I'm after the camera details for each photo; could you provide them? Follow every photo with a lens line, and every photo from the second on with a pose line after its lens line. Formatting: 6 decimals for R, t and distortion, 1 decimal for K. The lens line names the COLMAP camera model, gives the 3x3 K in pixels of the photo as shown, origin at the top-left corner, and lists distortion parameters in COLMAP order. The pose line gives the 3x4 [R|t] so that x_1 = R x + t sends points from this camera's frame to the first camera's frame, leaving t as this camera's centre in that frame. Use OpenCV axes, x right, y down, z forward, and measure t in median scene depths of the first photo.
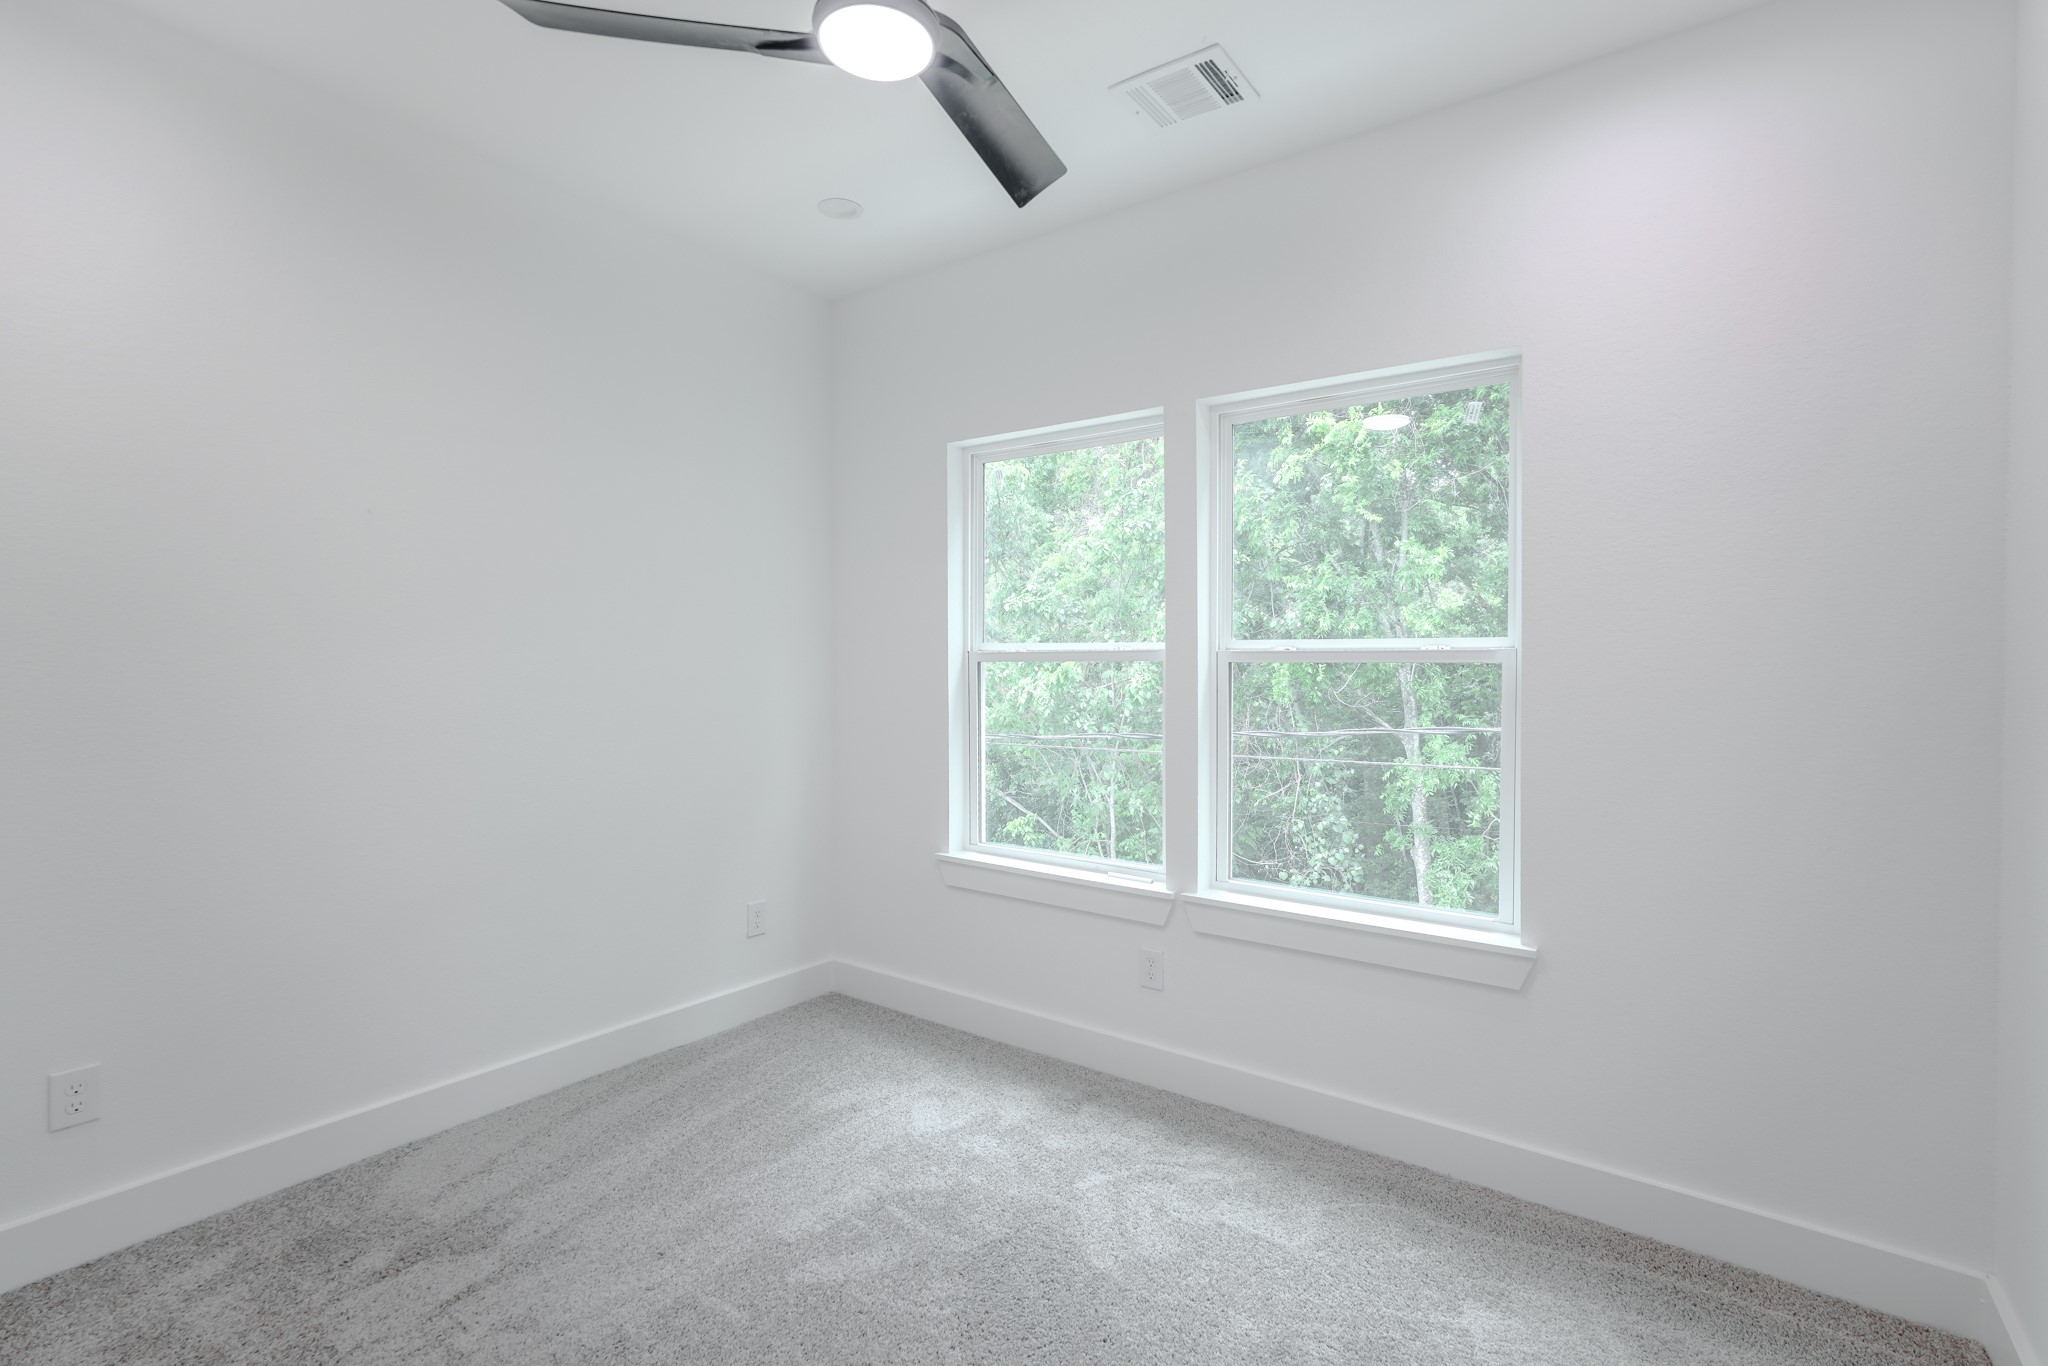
lens RADIAL K [[898.7, 0, 1024.0], [0, 898.7, 683.0], [0, 0, 1]] dist [-0.013542, 0.005884]
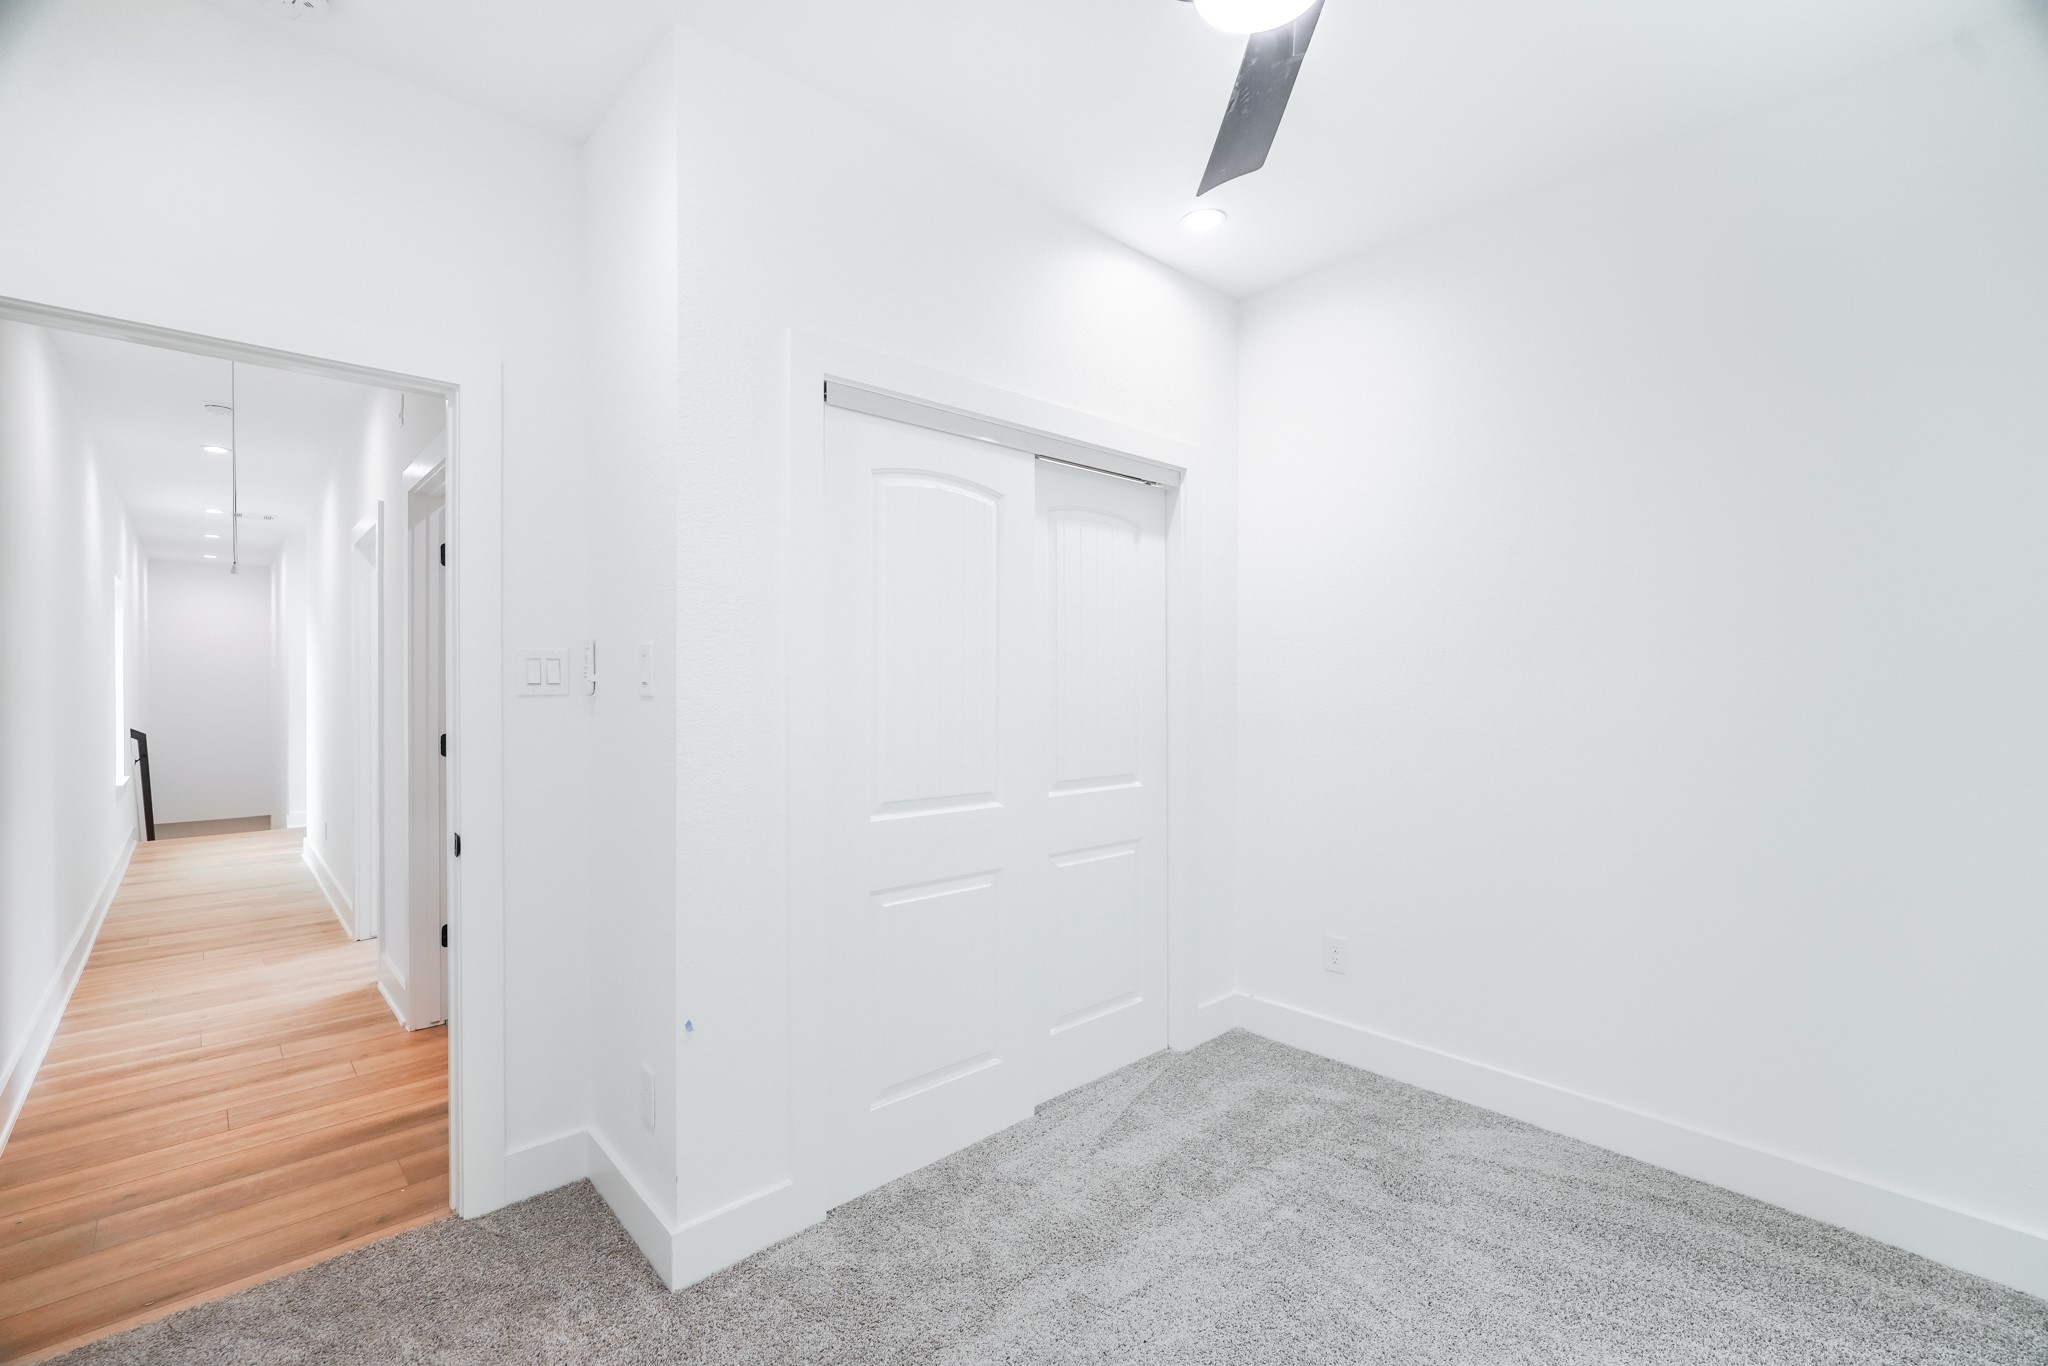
lens RADIAL K [[898.7, 0, 1024.0], [0, 898.7, 683.0], [0, 0, 1]] dist [-0.013542, 0.005884]
pose [[-0.170612, 0.004901, -0.985326, 0.582482], [-0.015870, 0.999844, 0.007721, -0.019047], [0.985210, 0.016955, -0.170508, 0.705154]]
